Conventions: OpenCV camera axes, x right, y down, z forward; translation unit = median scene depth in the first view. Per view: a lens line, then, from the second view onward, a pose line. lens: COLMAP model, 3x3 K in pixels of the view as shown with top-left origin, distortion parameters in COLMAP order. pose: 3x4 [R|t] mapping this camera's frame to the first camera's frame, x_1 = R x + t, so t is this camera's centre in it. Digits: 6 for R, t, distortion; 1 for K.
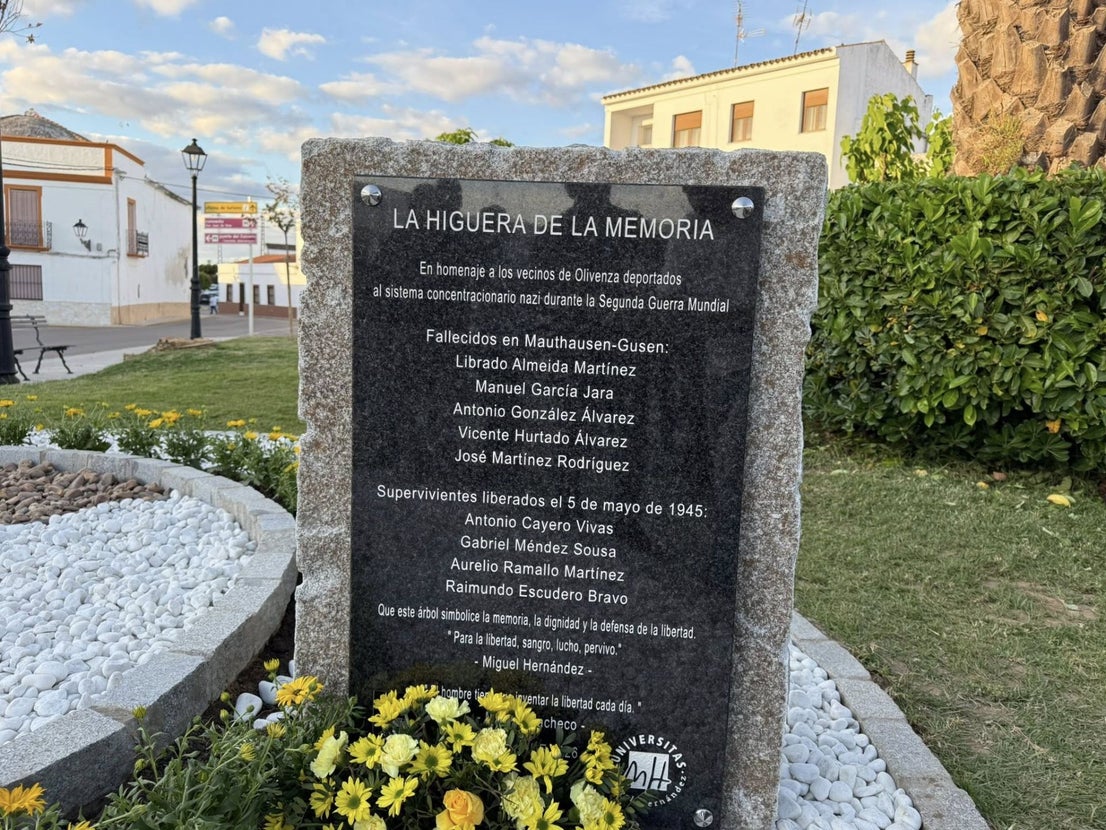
lens RADIAL K [[830.3, 0, 553.0], [0, 830.3, 415.0], [0, 0, 1]] dist [0.097519, -0.131008]
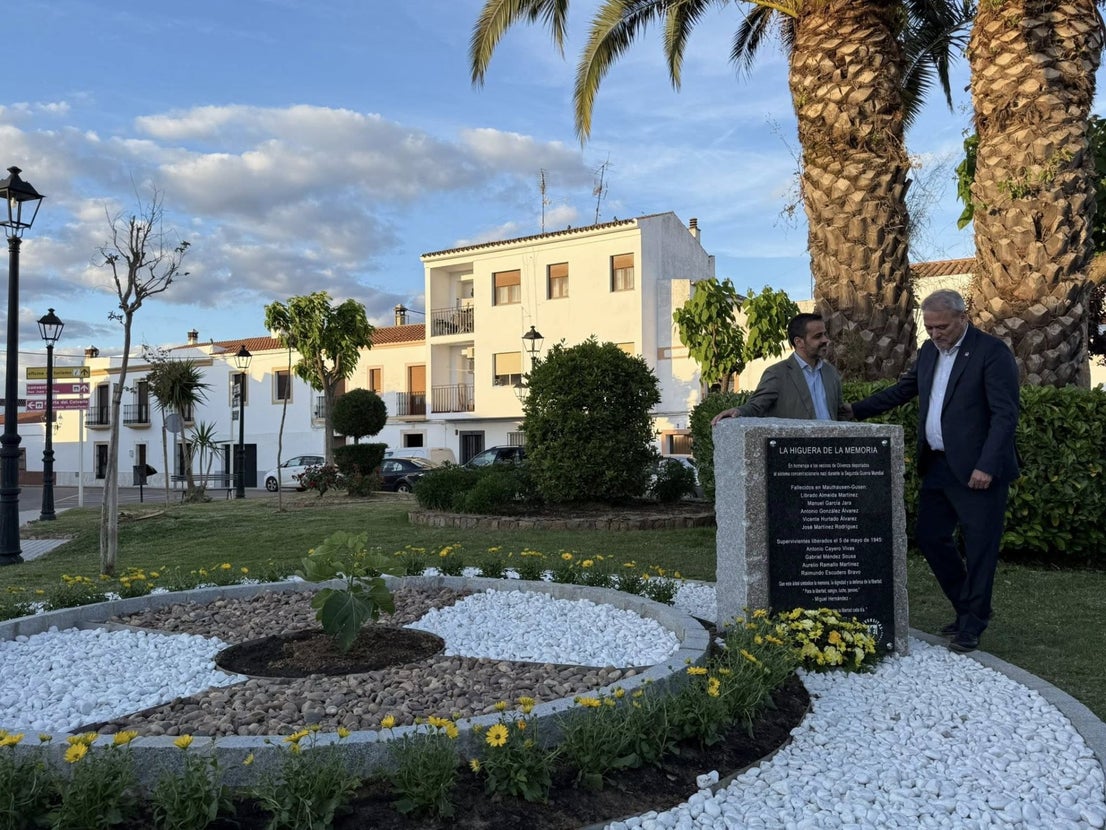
lens RADIAL K [[887.5, 0, 553.0], [0, 887.5, 415.0], [0, 0, 1]] dist [0.041787, -0.007343]
pose [[0.971026, -0.037667, 0.235988, -1.712000], [0.076652, 0.984416, -0.158273, 0.089178], [-0.226348, 0.171776, 0.958780, -1.910779]]
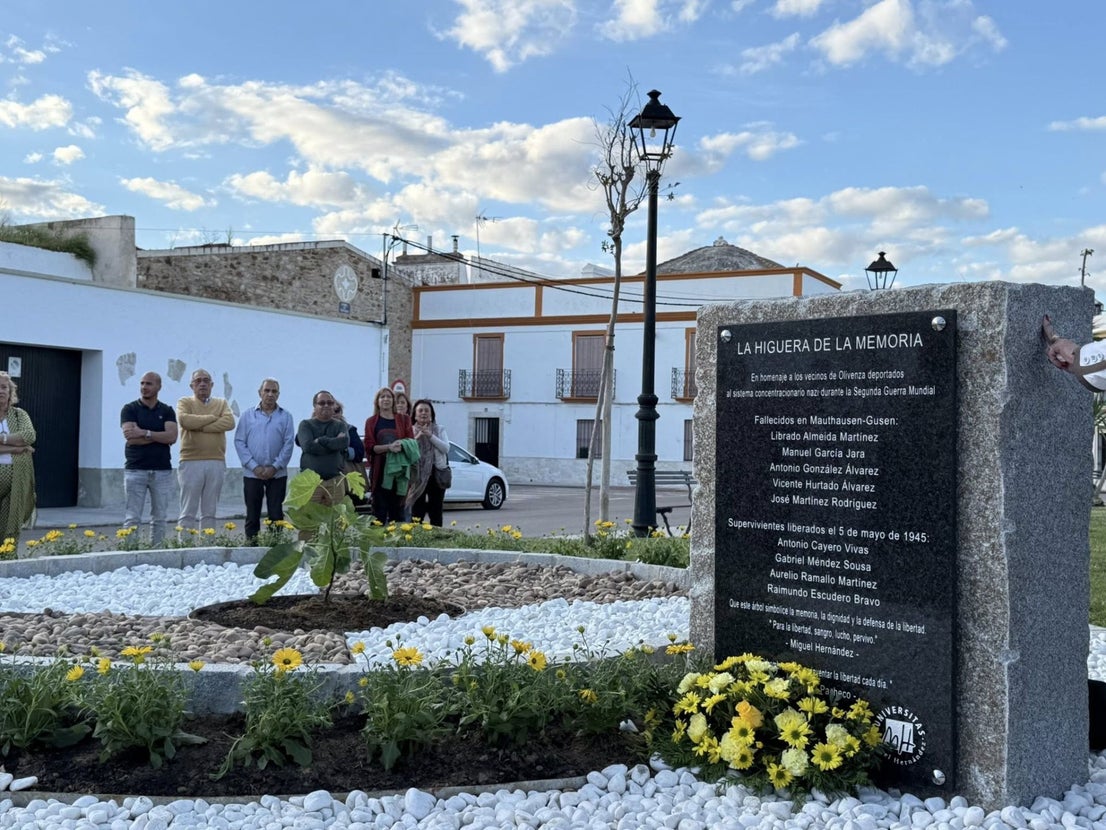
lens RADIAL K [[1222.2, 0, 553.0], [0, 1222.2, 415.0], [0, 0, 1]] dist [0.180406, -0.458594]
pose [[0.777555, -0.040241, -0.627526, 0.975908], [-0.067373, 0.986874, -0.146766, 0.252565], [0.625195, 0.156397, 0.764638, -0.971734]]
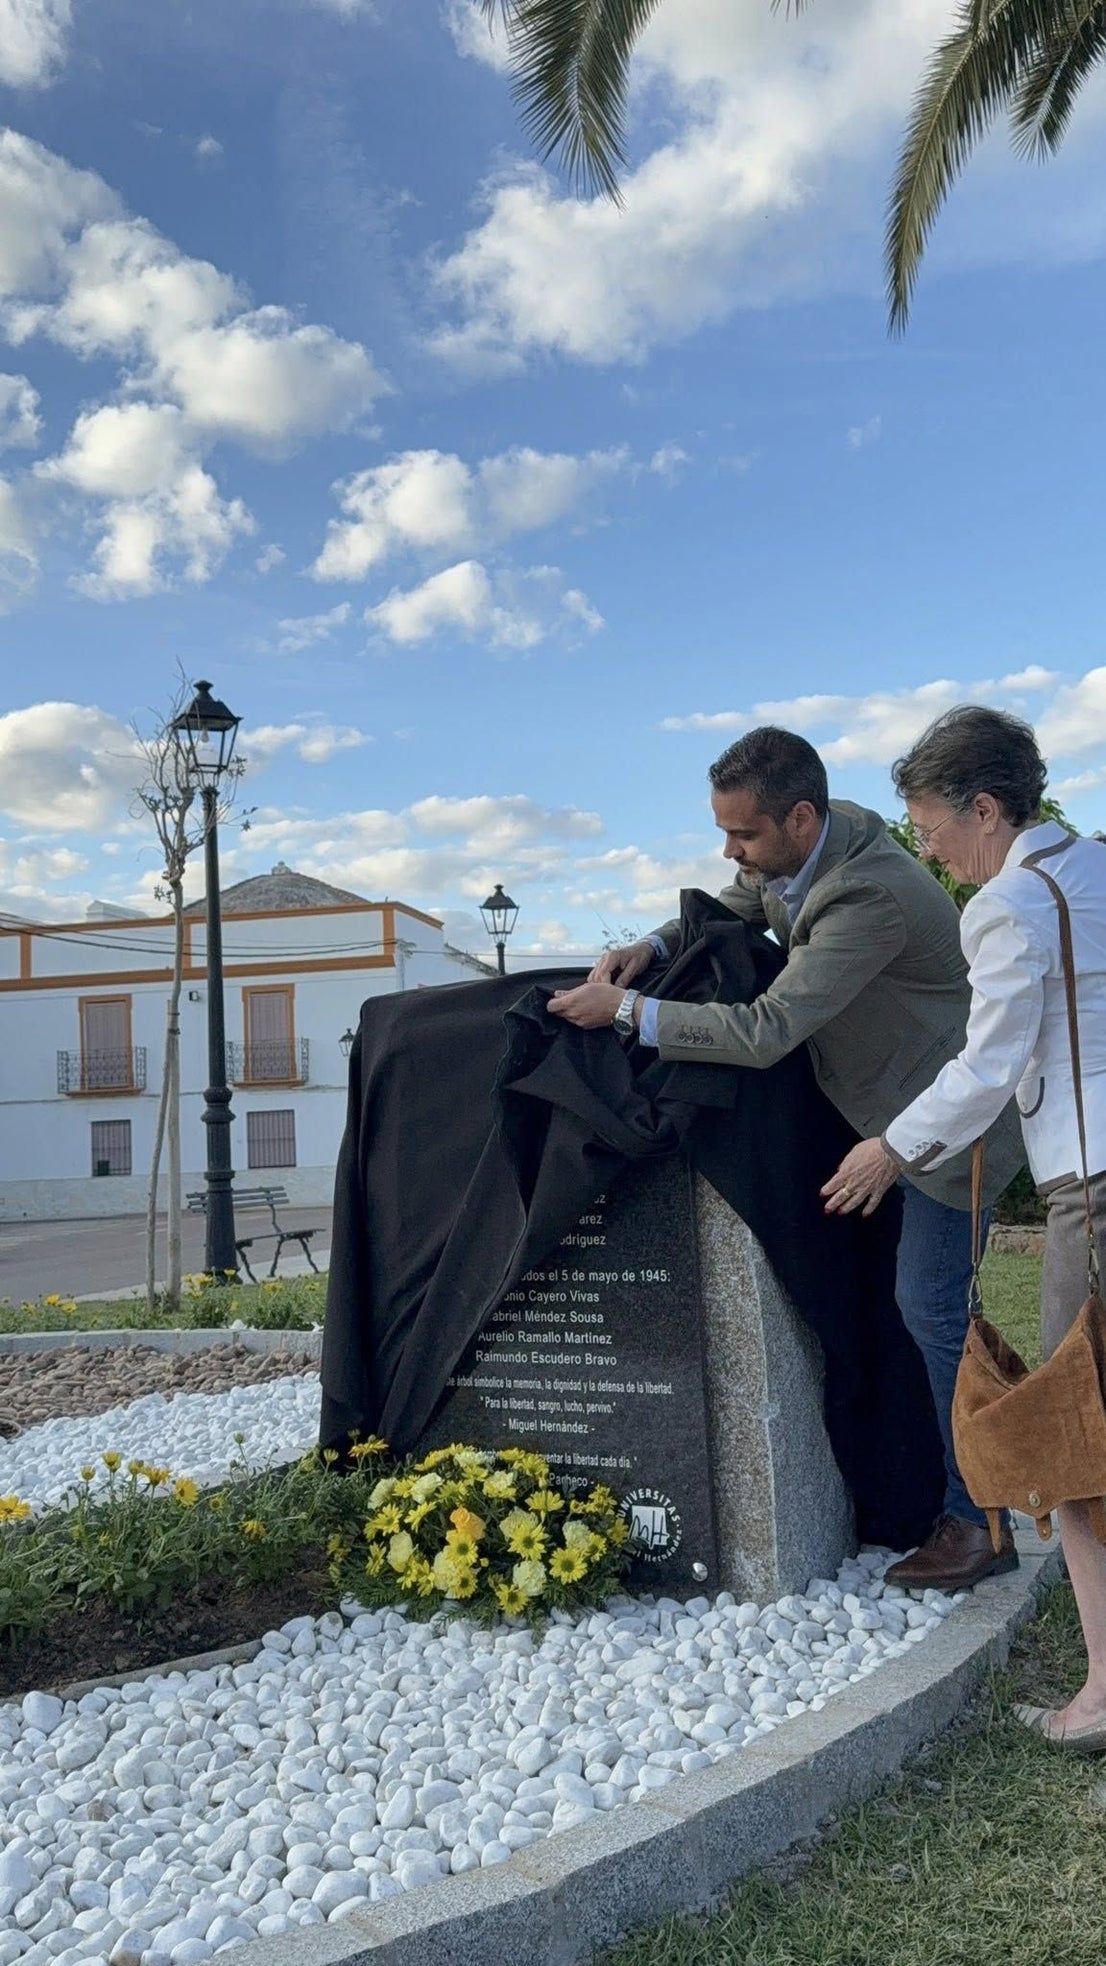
lens RADIAL K [[1647.0, 0, 553.0], [0, 1647.0, 983.0], [0, 0, 1]] dist [0.198691, -0.460599]
pose [[0.921826, -0.116888, -0.369560, 0.910452], [0.035250, 0.974776, -0.220385, 0.216051], [0.385999, 0.190130, 0.902693, -1.183636]]
